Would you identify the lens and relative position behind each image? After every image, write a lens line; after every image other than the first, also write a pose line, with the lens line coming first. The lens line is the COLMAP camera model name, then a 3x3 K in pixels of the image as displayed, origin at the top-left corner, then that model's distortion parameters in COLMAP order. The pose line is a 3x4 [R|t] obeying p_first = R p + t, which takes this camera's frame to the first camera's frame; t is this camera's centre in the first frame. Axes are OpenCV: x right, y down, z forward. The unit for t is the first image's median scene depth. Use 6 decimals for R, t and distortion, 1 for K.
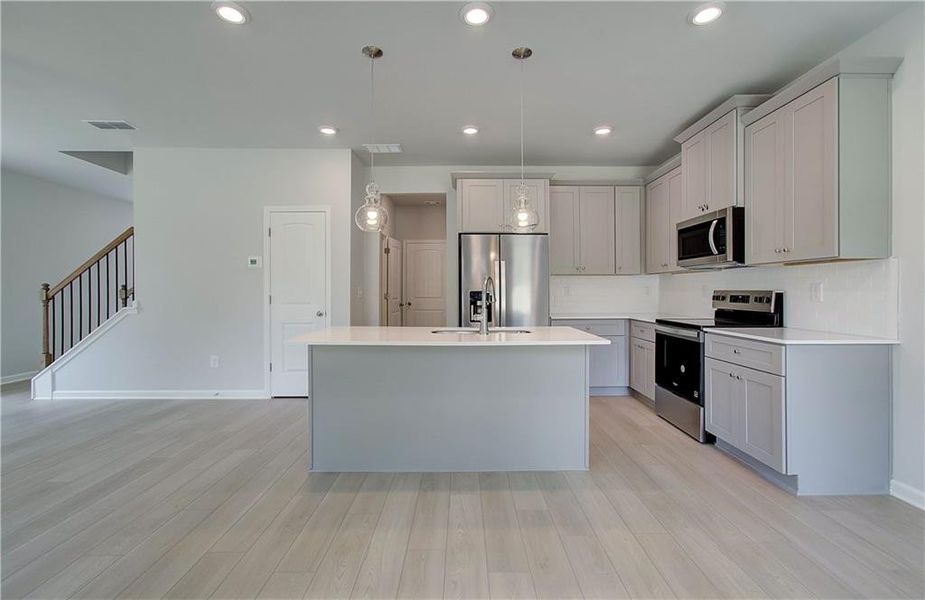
lens RADIAL K [[404.5, 0, 460.2], [0, 404.5, 291.9], [0, 0, 1]] dist [0.002517, 0.000738]
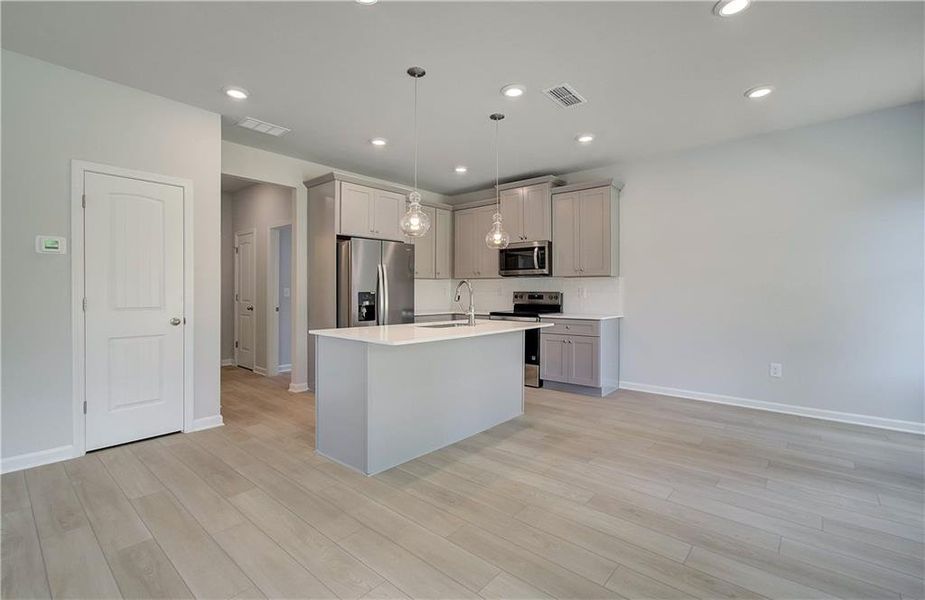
lens RADIAL K [[413.0, 0, 460.2], [0, 413.0, 290.5], [0, 0, 1]] dist [-0.000776, 0.000484]
pose [[0.664985, 0.004107, 0.746846, -0.801021], [0.000273, 0.999983, -0.005743, 0.000800], [-0.746857, 0.004023, 0.664972, 0.141517]]
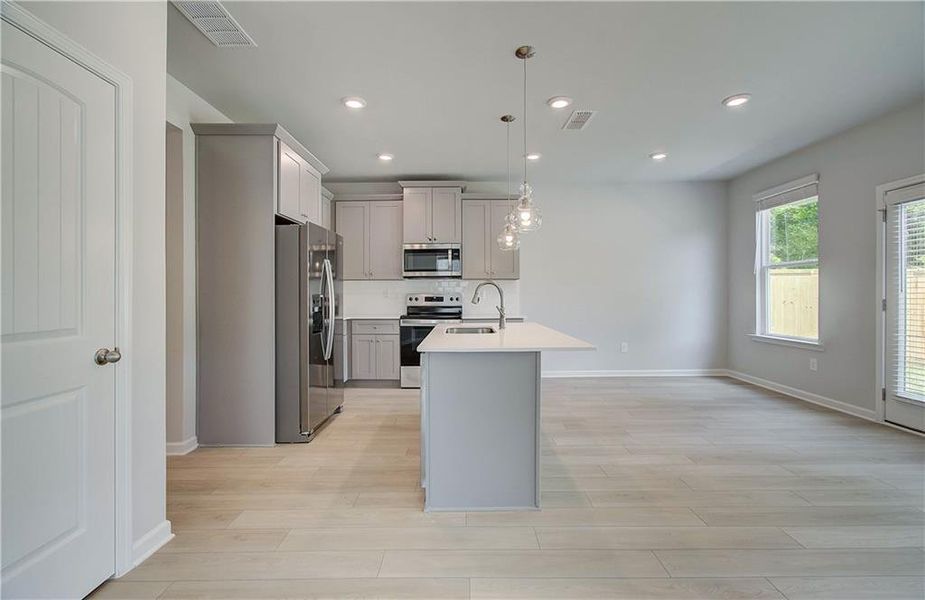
lens RADIAL K [[404.5, 0, 460.2], [0, 404.5, 291.9], [0, 0, 1]] dist [0.002517, 0.000738]
pose [[0.009489, 0.006641, 0.999933, -1.000879], [0.007071, 0.999952, -0.006708, 0.000108], [-0.999930, 0.007135, 0.009441, 0.956051]]
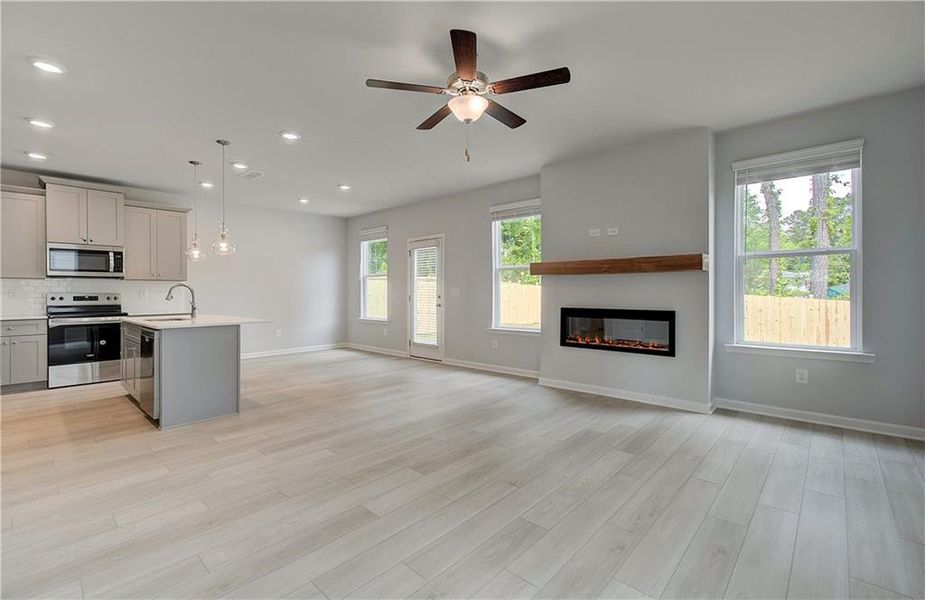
lens RADIAL K [[404.5, 0, 460.2], [0, 404.5, 291.9], [0, 0, 1]] dist [0.002517, 0.000738]
pose [[-0.730855, 0.003531, 0.682524, -1.638697], [0.007152, 0.999971, 0.002485, -0.002092], [-0.682495, 0.006697, -0.730859, 1.263620]]
